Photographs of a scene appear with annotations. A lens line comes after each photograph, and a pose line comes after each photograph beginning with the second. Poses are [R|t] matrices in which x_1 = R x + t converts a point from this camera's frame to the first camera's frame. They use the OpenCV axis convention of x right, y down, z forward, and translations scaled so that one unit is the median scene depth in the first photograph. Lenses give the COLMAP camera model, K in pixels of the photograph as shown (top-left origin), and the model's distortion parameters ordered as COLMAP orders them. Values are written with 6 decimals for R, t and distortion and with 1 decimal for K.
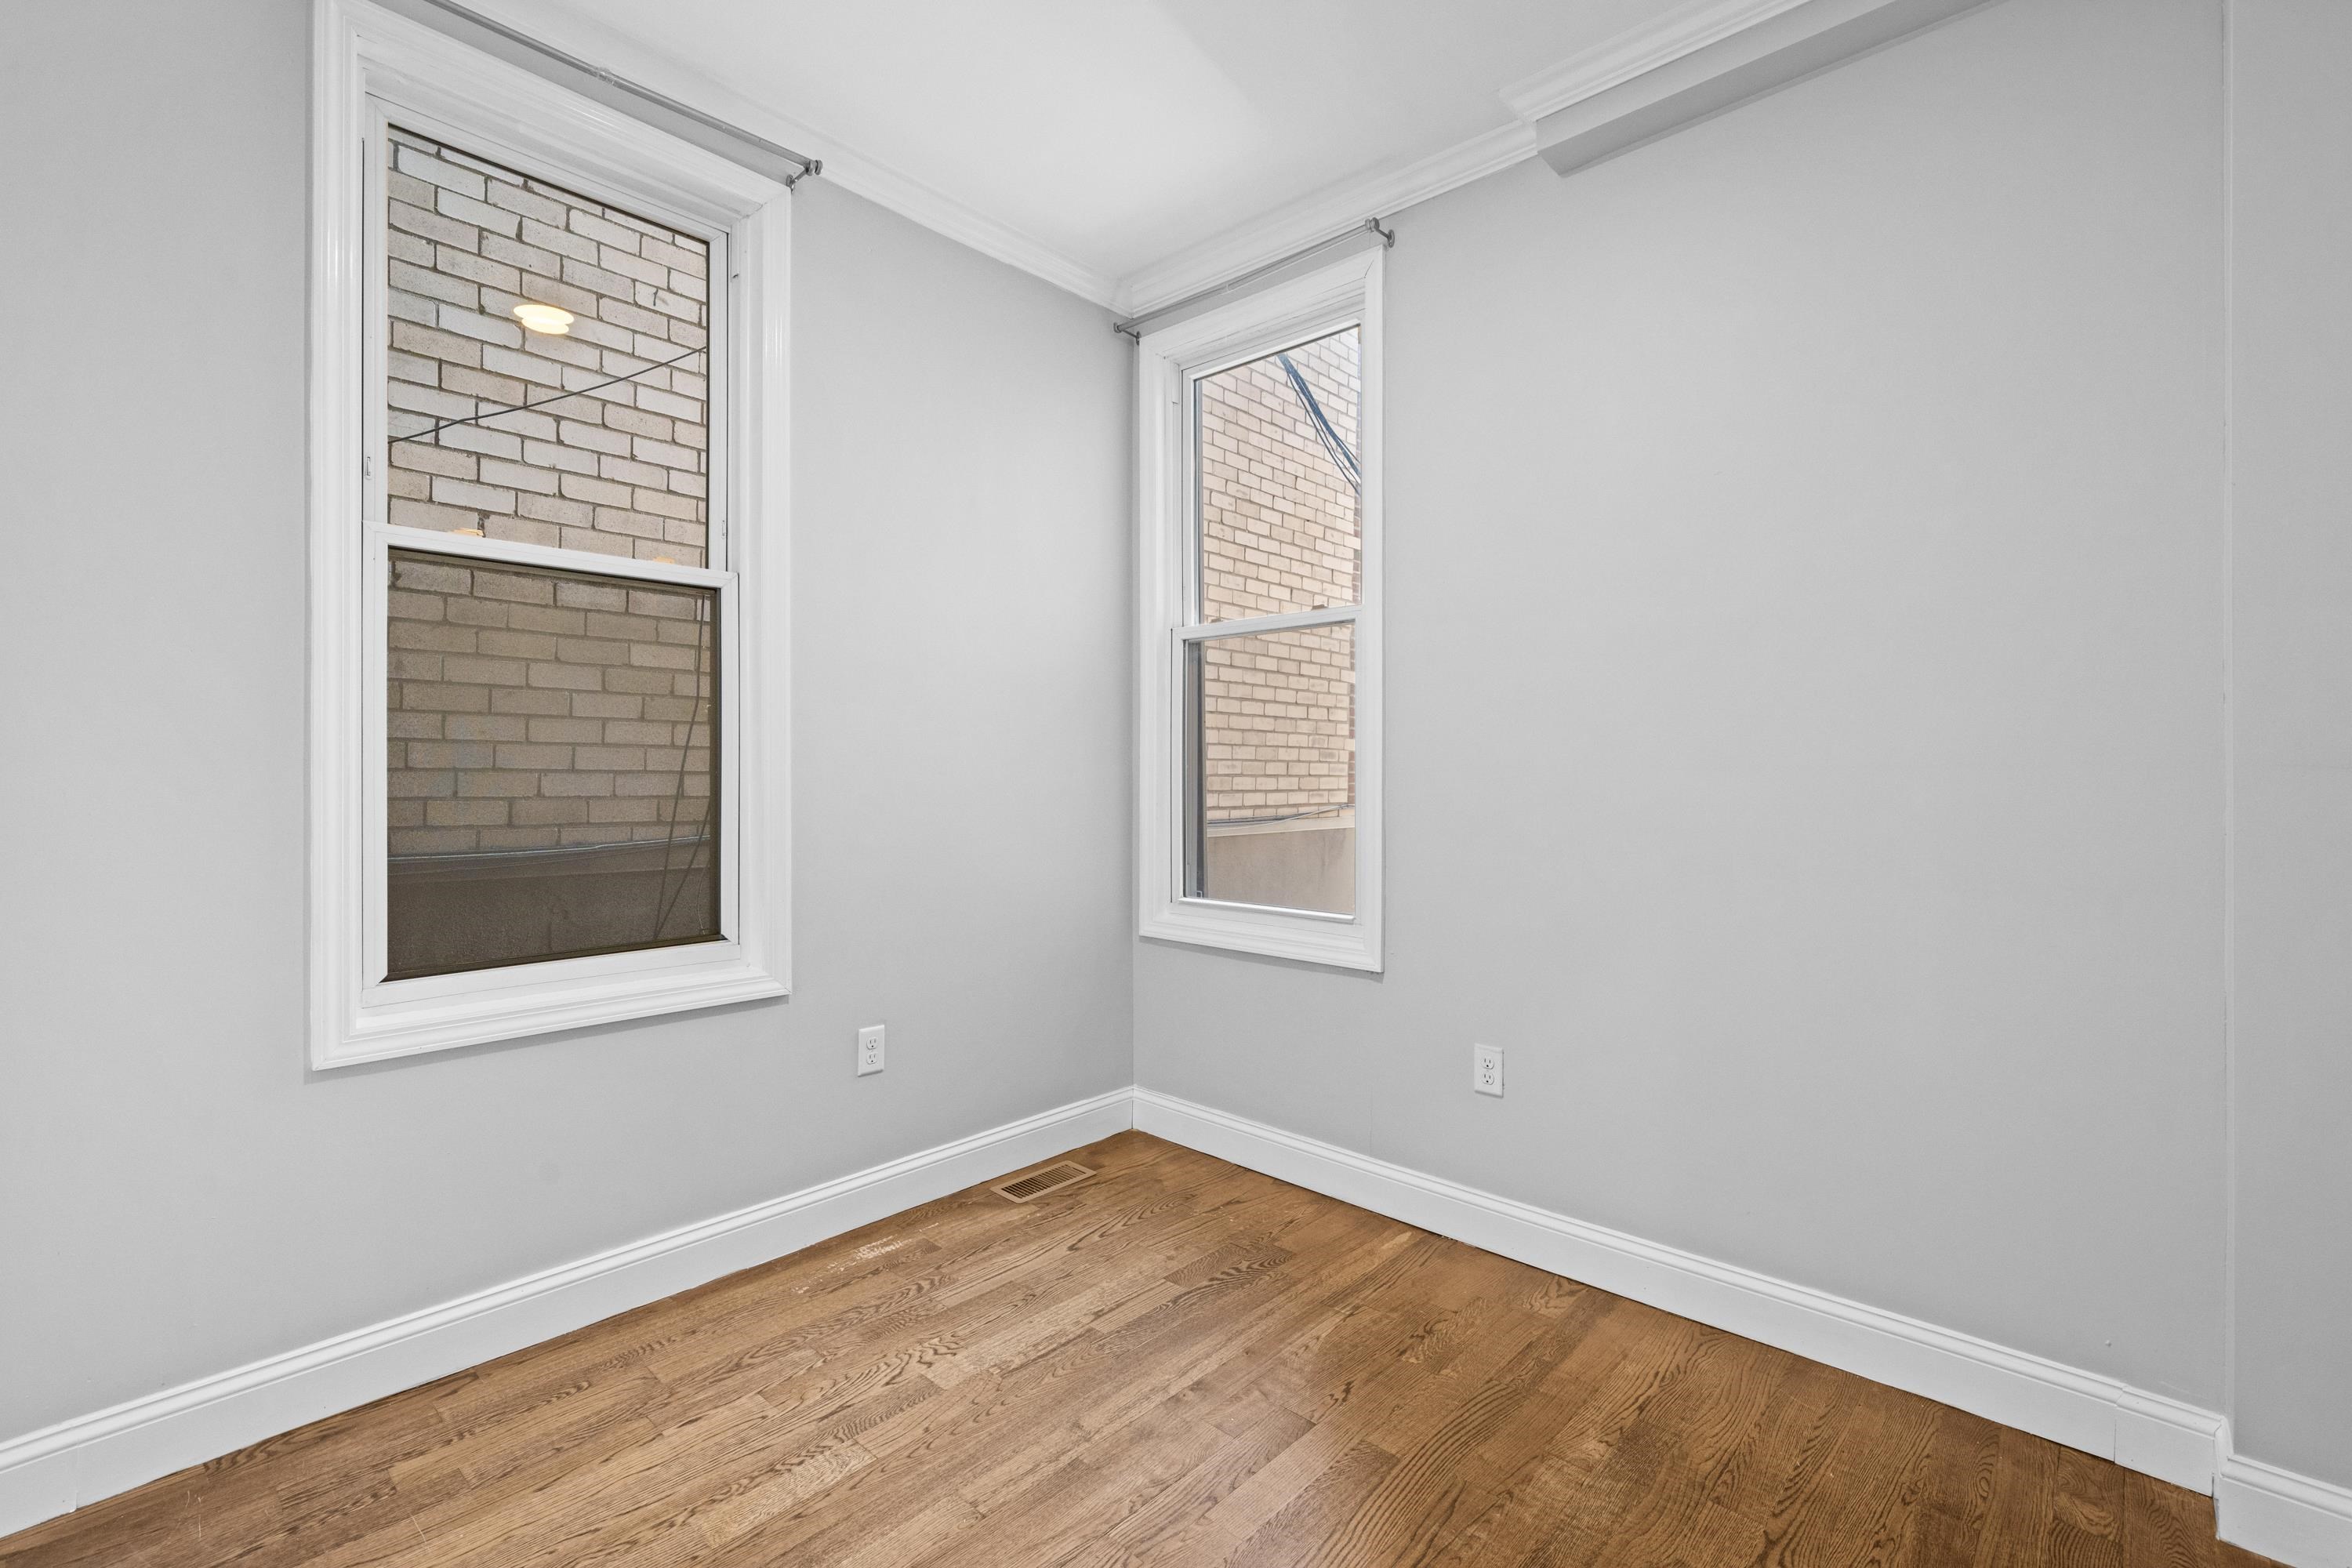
lens RADIAL K [[1041.1, 0, 1181.8], [0, 1041.1, 790.3], [0, 0, 1]] dist [-0.000507, -0.000230]
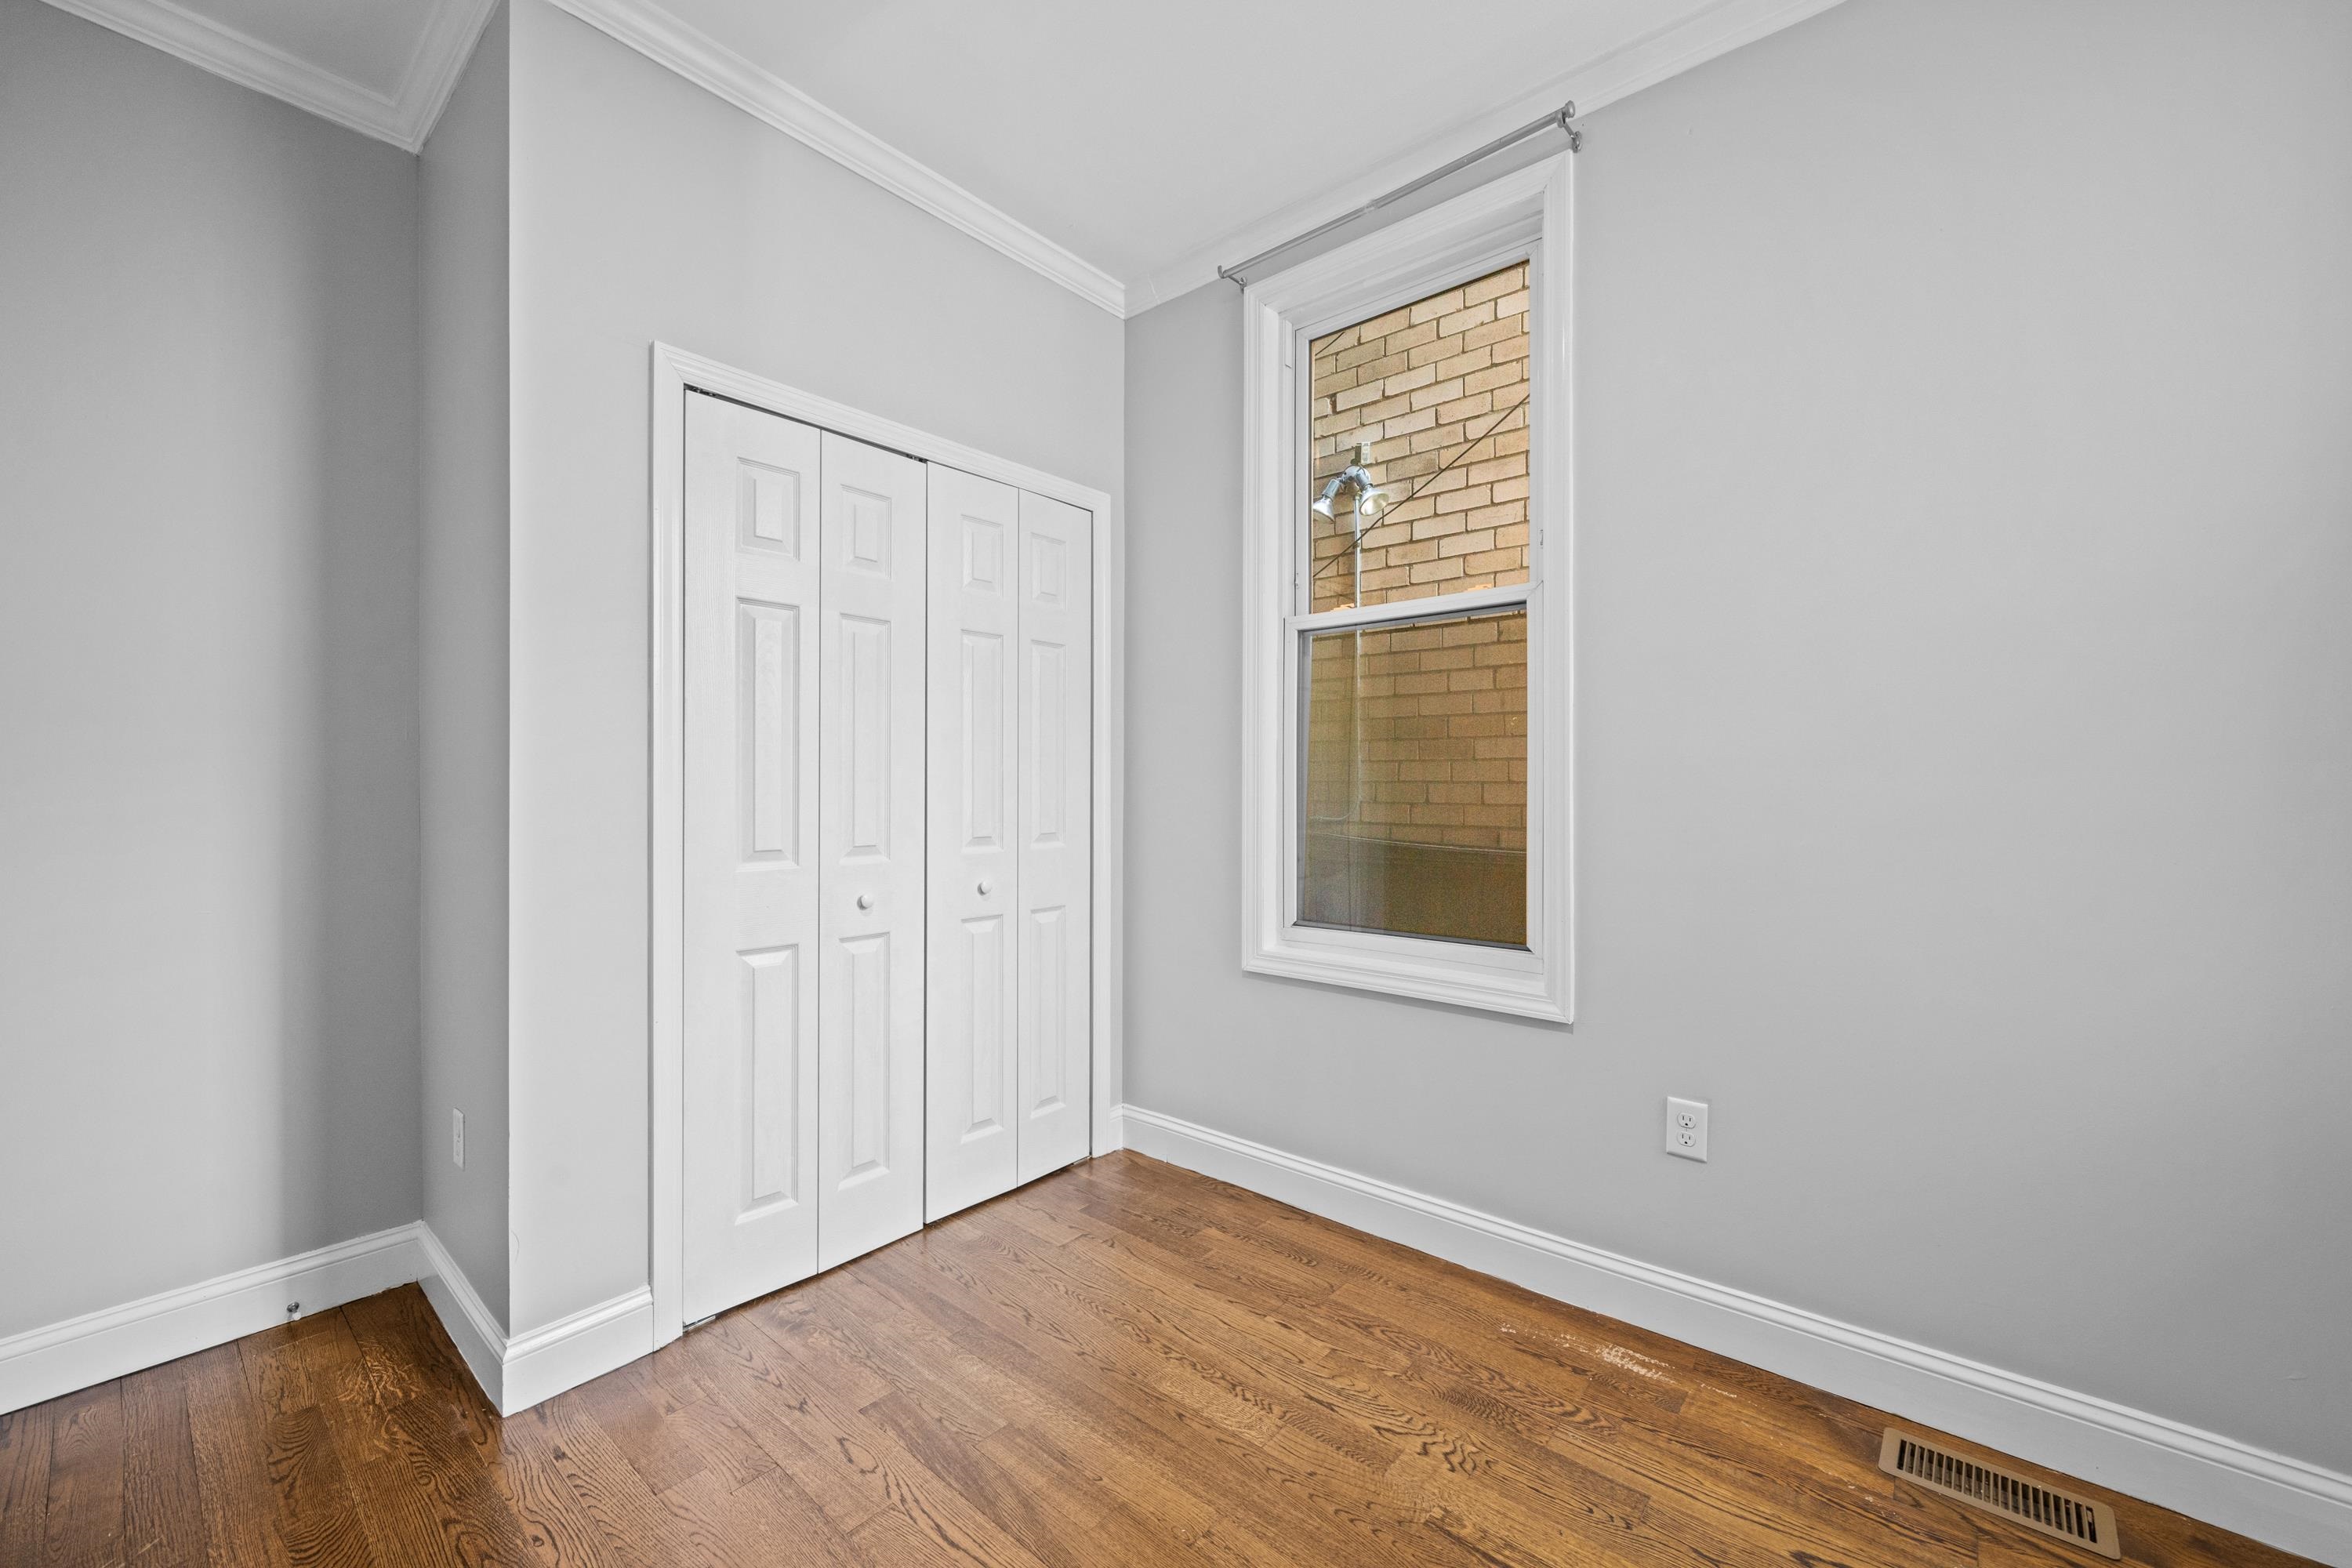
lens RADIAL K [[947.4, 0, 1184.4], [0, 947.4, 773.6], [0, 0, 1]] dist [-0.003148, 0.000311]
pose [[0.026807, -0.007126, -0.999615, 0.511884], [-0.019511, 0.999780, -0.007651, -0.016328], [0.999450, 0.019708, 0.026662, 0.693287]]
